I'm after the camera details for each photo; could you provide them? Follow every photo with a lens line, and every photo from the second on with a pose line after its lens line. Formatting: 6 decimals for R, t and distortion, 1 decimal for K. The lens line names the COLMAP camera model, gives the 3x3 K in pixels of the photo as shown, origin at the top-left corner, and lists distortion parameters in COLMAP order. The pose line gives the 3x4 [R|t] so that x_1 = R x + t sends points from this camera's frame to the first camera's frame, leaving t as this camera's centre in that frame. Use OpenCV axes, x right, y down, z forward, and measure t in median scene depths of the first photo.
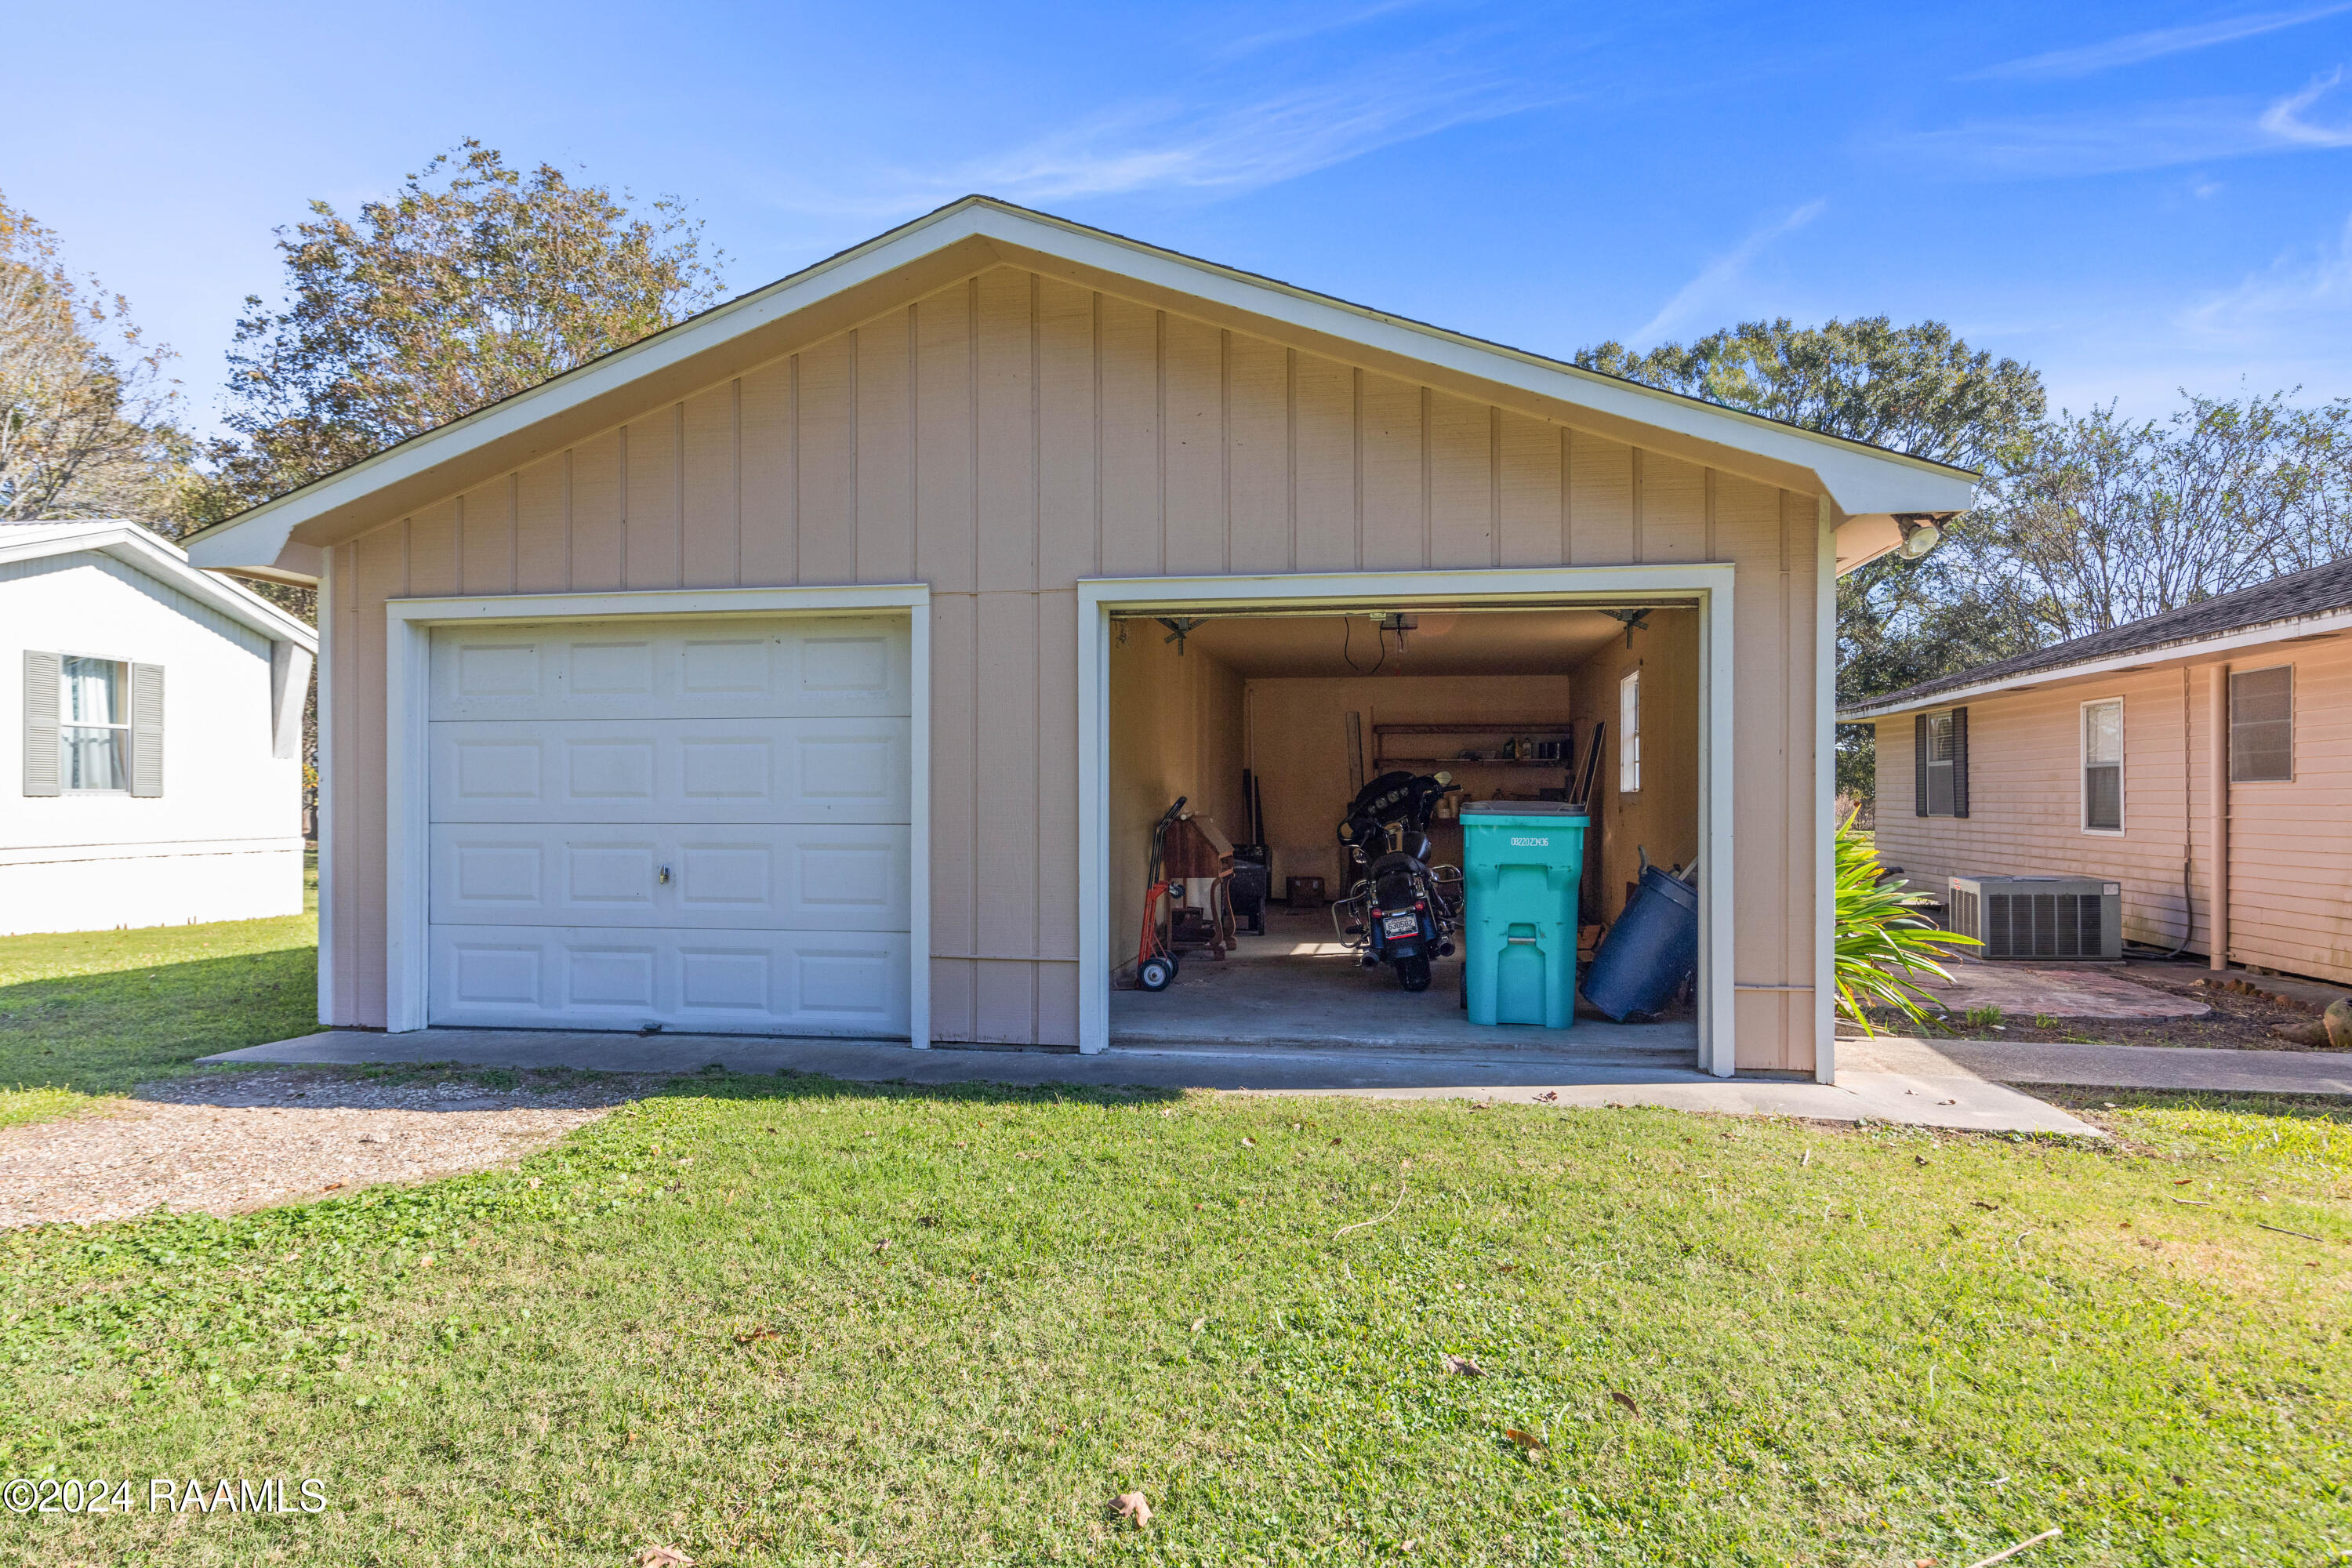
lens RADIAL K [[1410.1, 0, 1176.0], [0, 1410.1, 784.0], [0, 0, 1]] dist [0.006615, 0.000726]
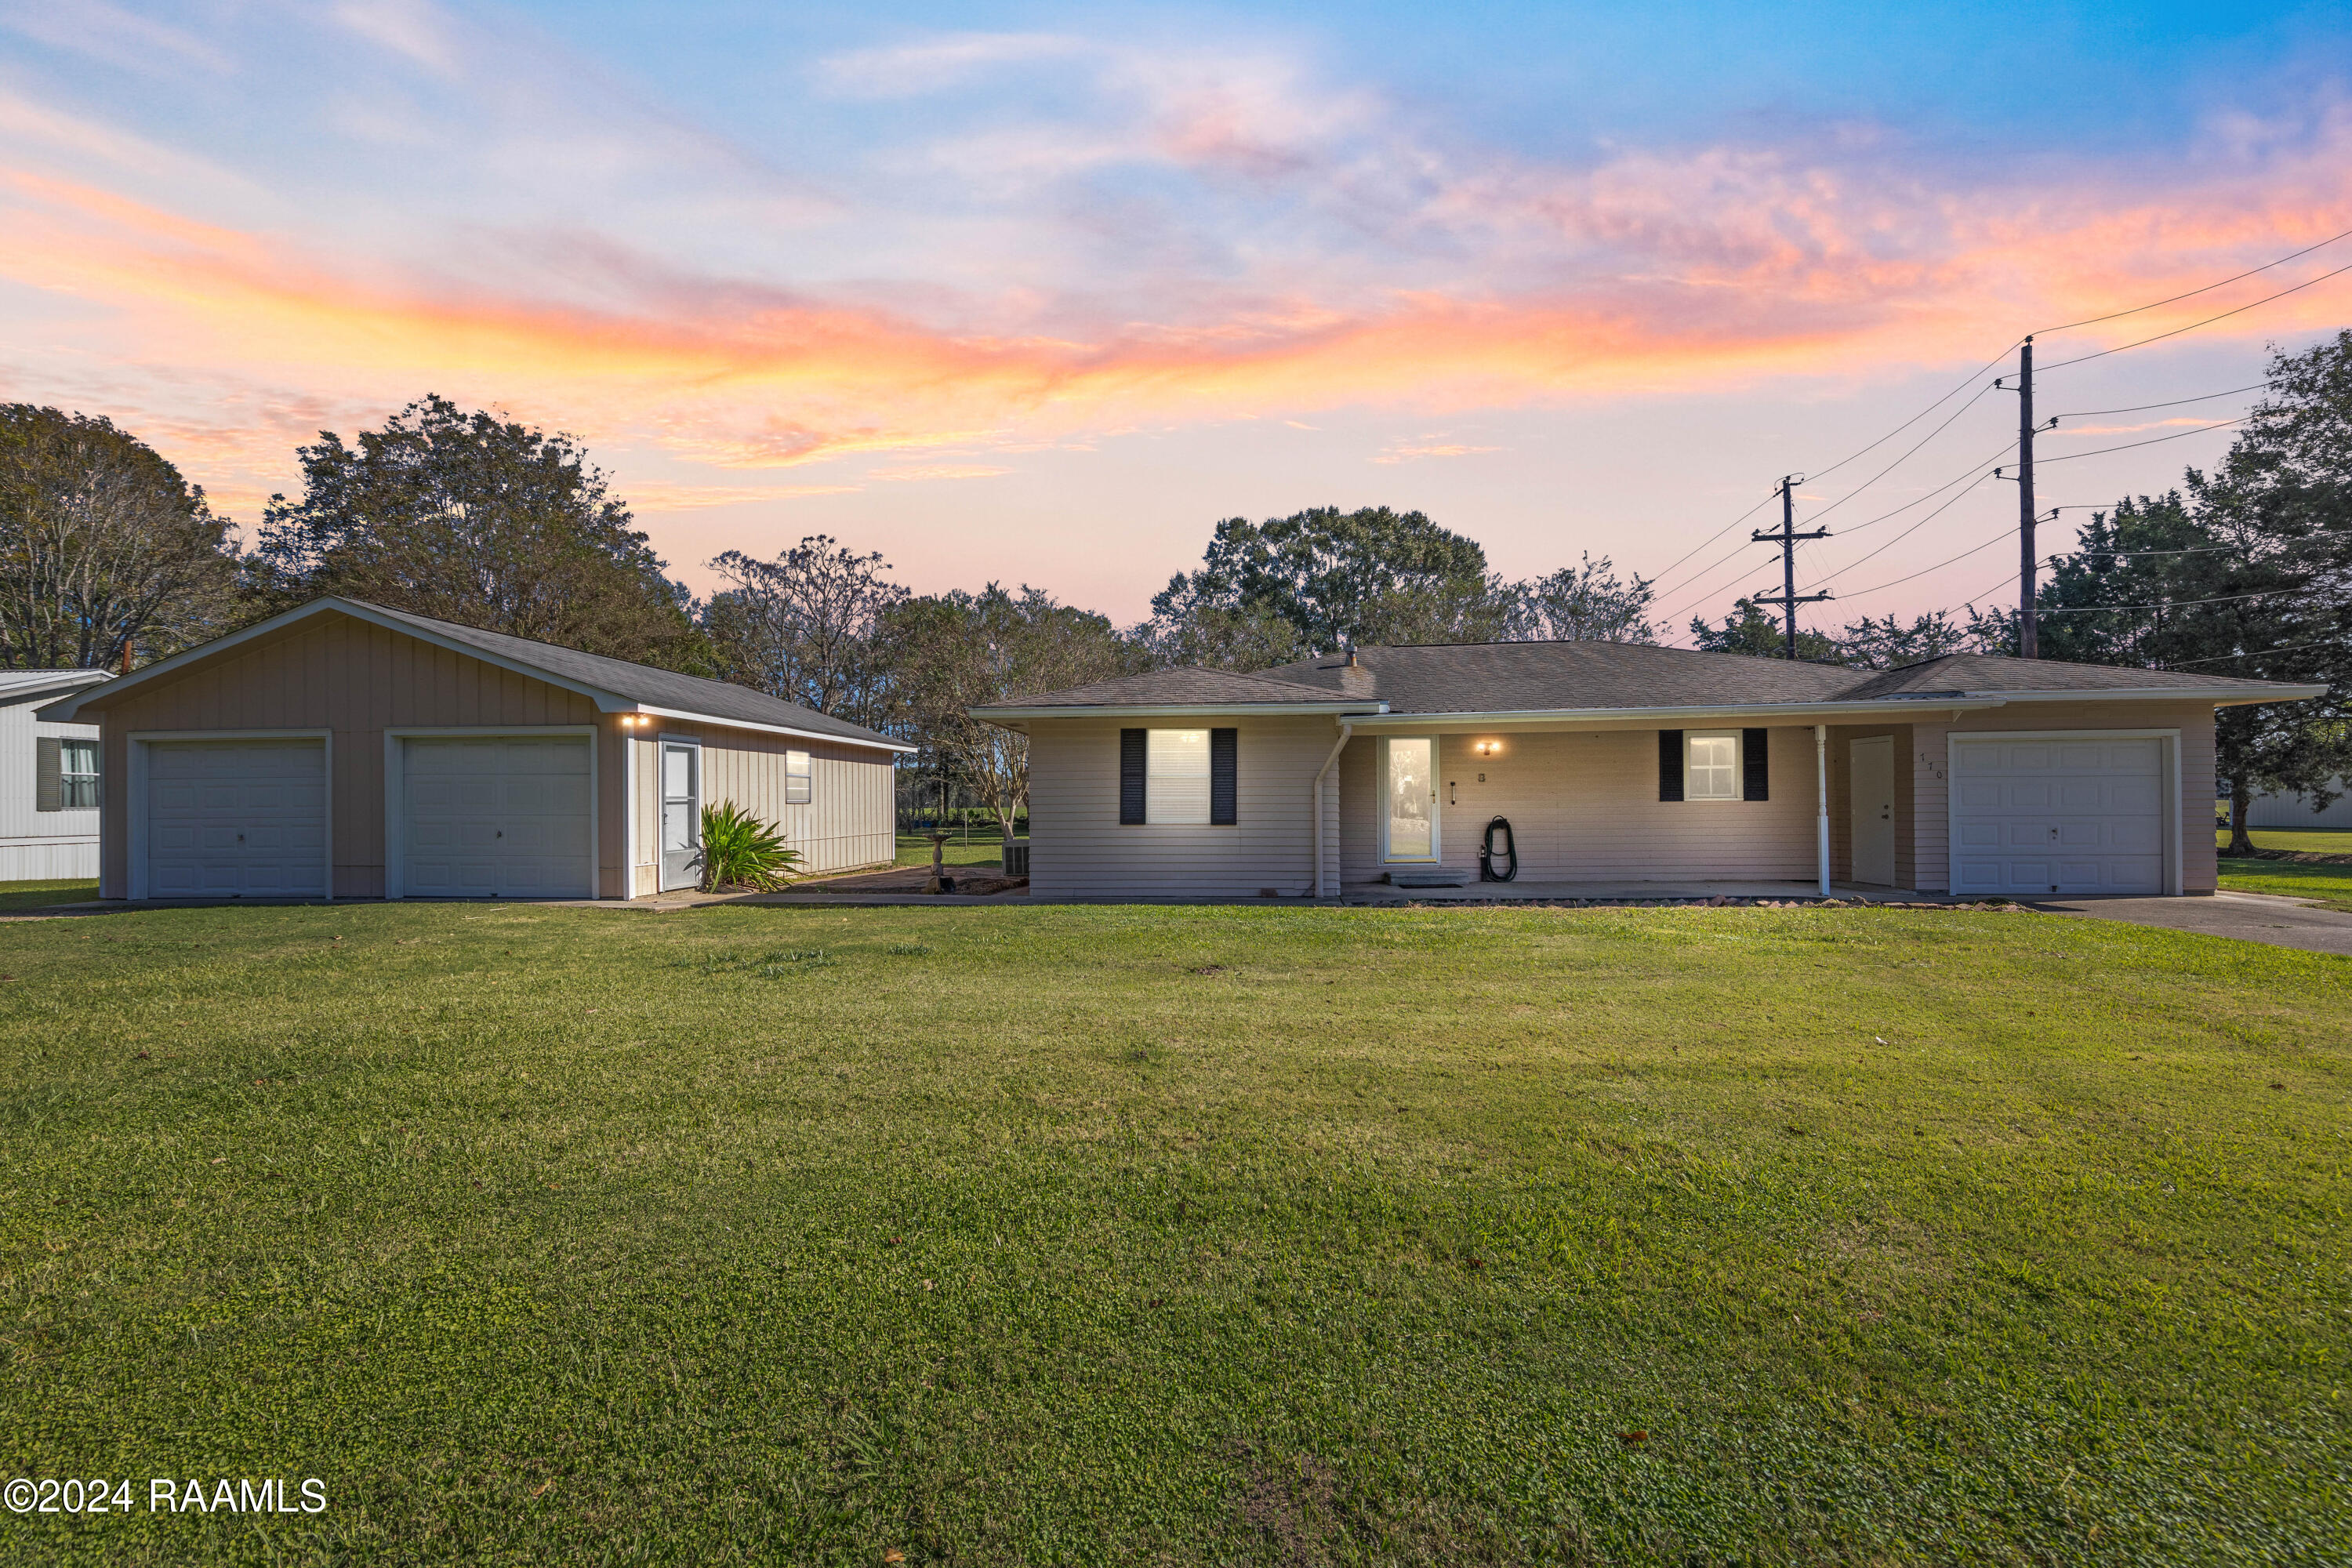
lens RADIAL K [[1008.7, 0, 1176.0], [0, 1008.7, 784.0], [0, 0, 1]] dist [-0.001561, 0.005876]
pose [[0.996043, -0.006277, 0.088649, 0.230471], [0.007486, 0.999883, -0.013319, 0.000627], [-0.088555, 0.013930, 0.995974, -0.196631]]
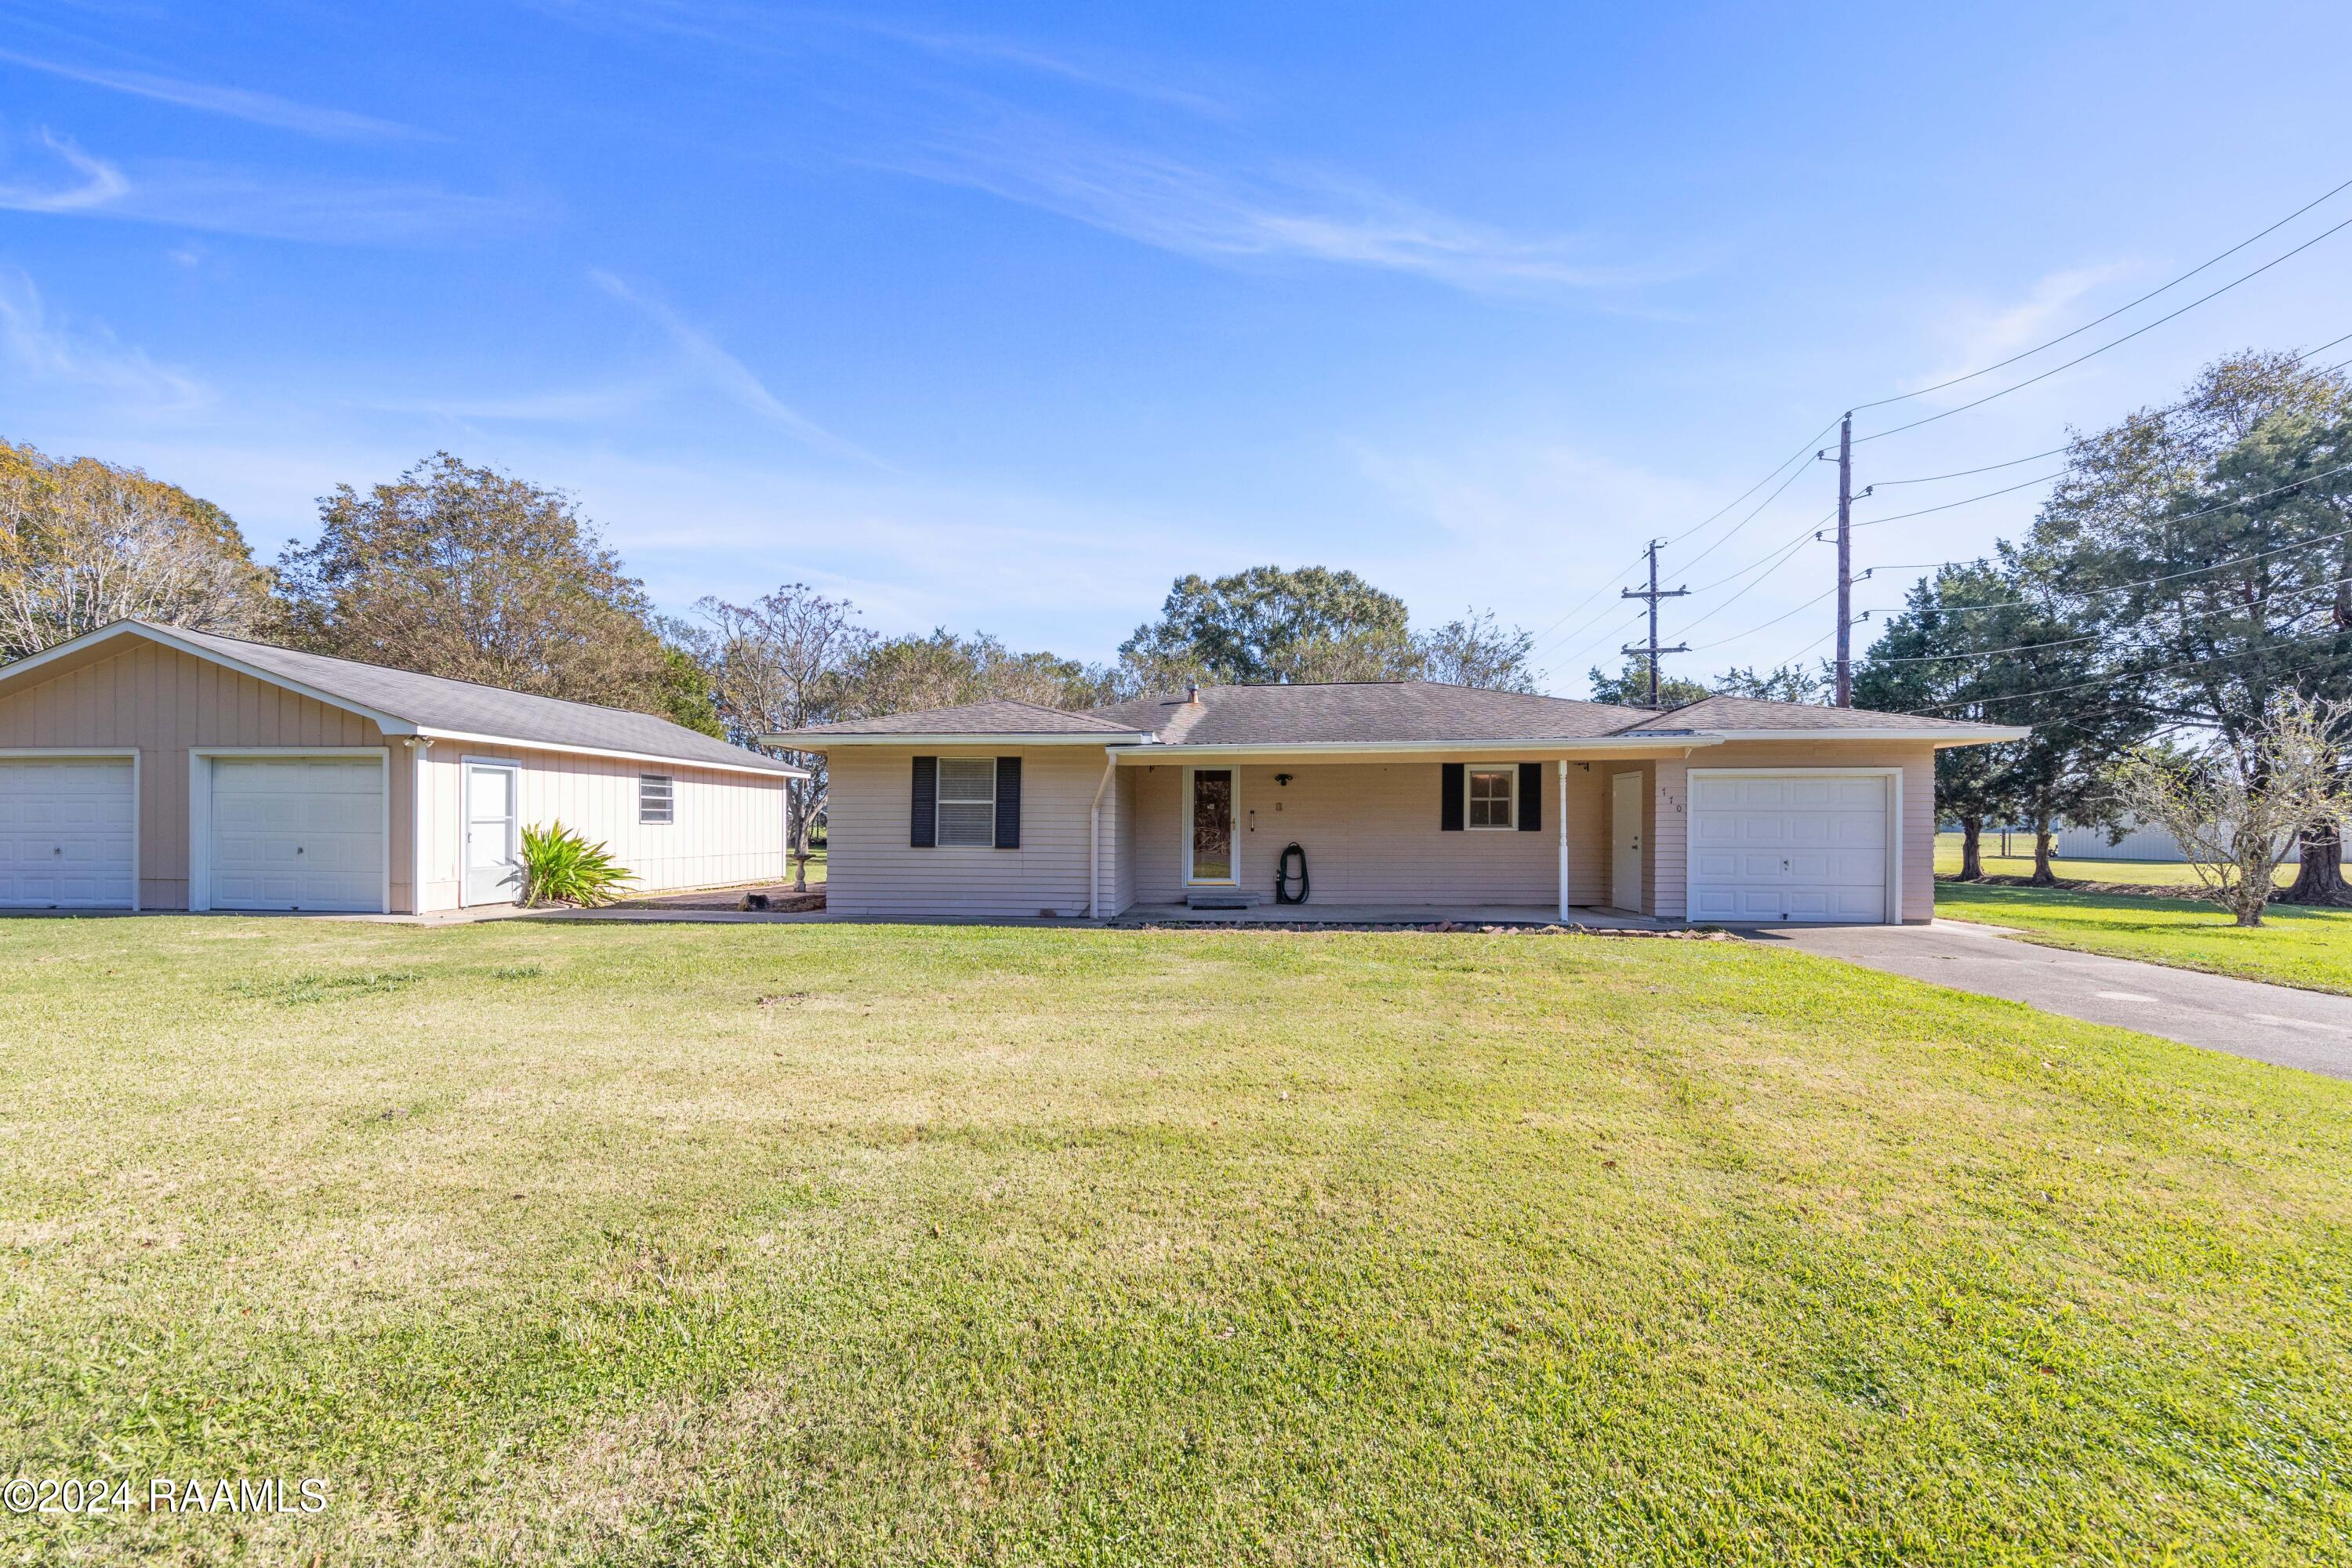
lens RADIAL K [[879.2, 0, 1177.4], [0, 879.2, 816.3], [0, 0, 1]] dist [0.005821, -0.000048]
pose [[0.995574, 0.003822, 0.093900, 0.314130], [-0.003214, 0.999973, -0.006628, 0.000380], [-0.093923, 0.006296, 0.995560, -0.176077]]
